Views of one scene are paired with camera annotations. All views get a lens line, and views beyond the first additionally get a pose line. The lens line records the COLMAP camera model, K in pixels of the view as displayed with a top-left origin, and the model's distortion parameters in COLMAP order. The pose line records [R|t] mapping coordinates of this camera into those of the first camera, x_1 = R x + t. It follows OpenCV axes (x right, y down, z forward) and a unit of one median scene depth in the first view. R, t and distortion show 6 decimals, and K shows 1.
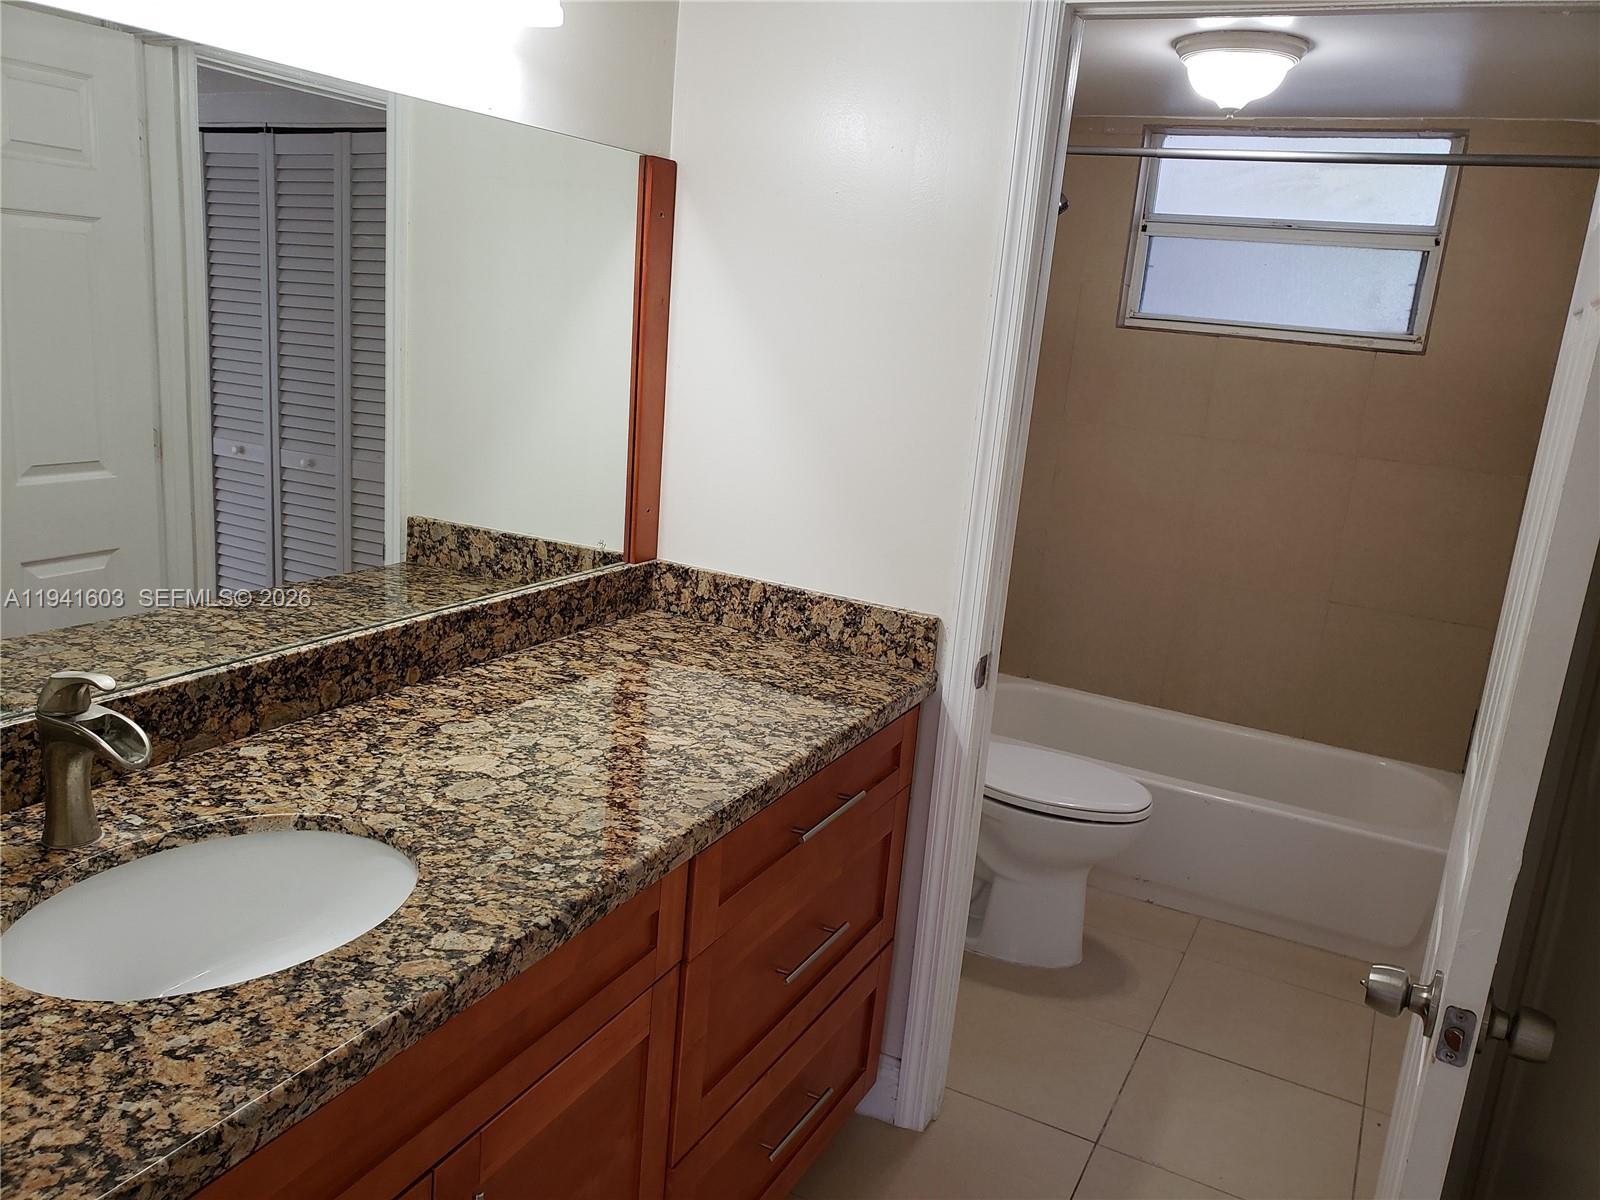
lens RADIAL K [[1240.7, 0, 799.8], [0, 1240.7, 594.7], [0, 0, 1]] dist [0.003818, 0.020362]
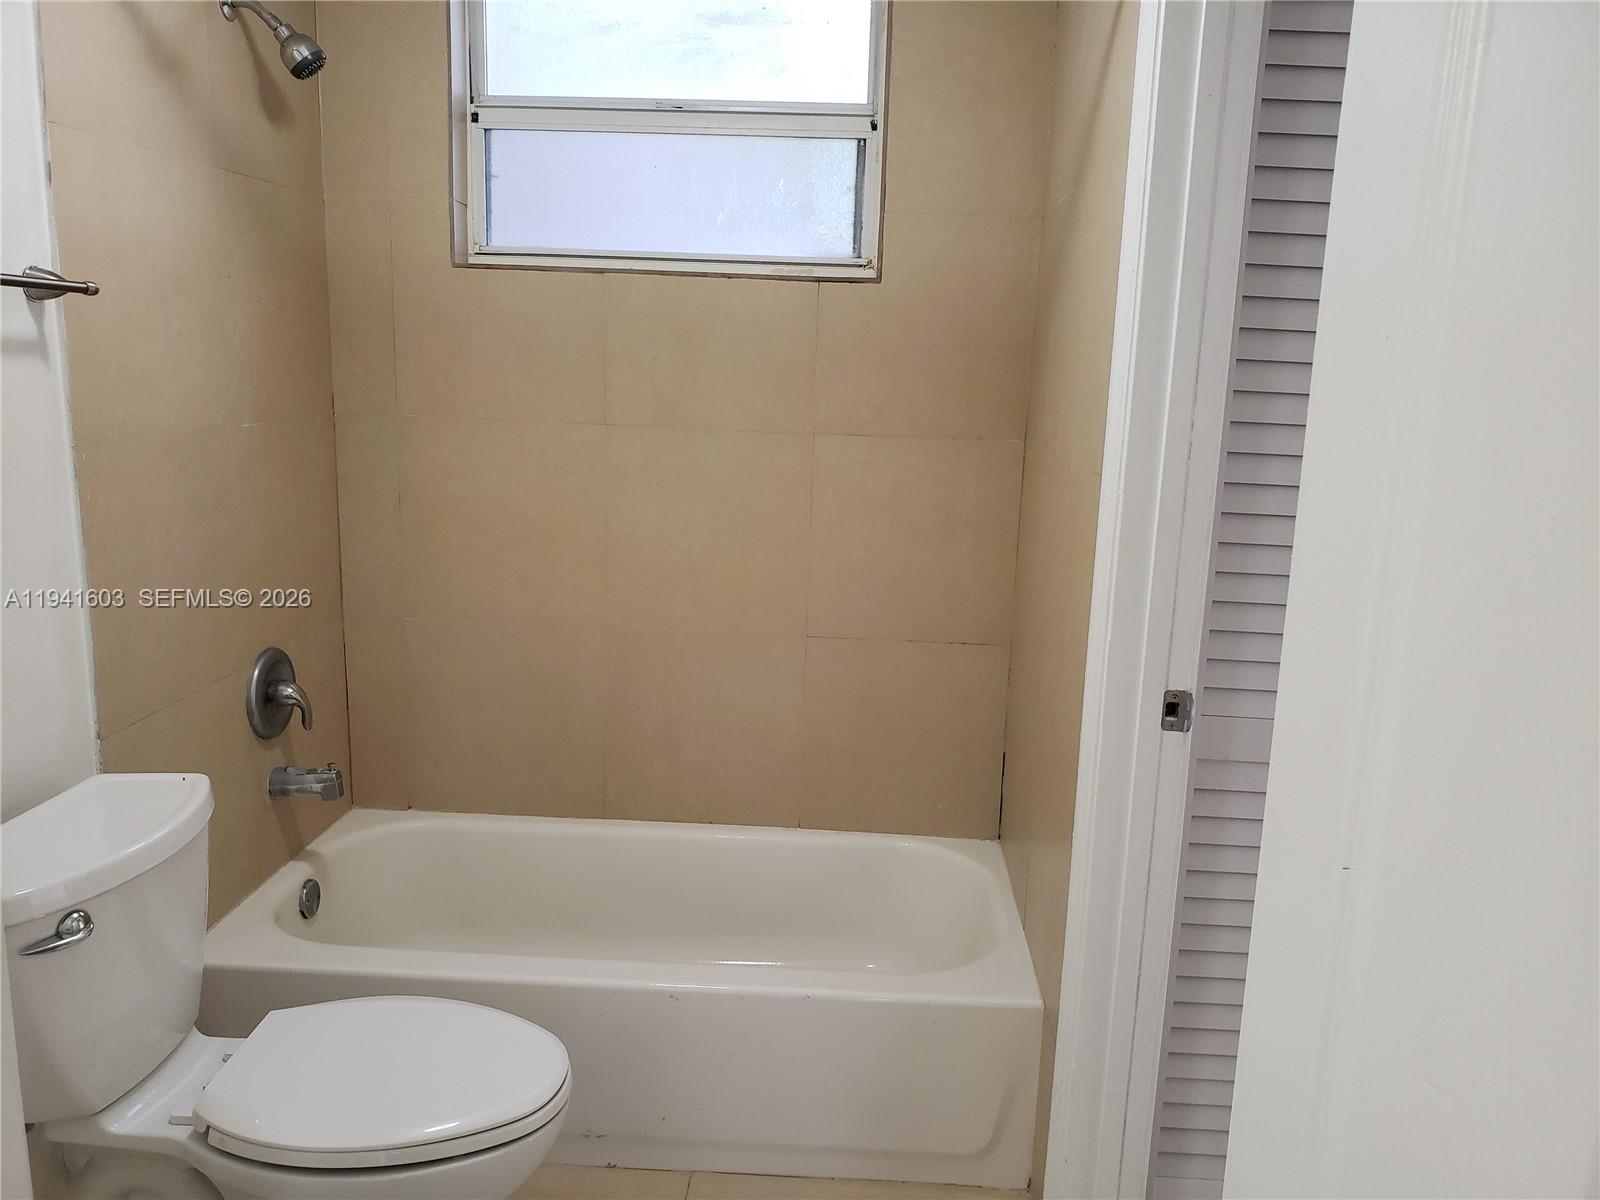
lens RADIAL K [[1240.7, 0, 797.3], [0, 1240.7, 598.9], [0, 0, 1]] dist [0.003818, 0.020362]
pose [[0.915065, -0.137038, 0.379310, 0.157130], [0.136950, 0.990200, 0.027358, -0.037741], [-0.379341, 0.026912, 0.924865, 0.349675]]
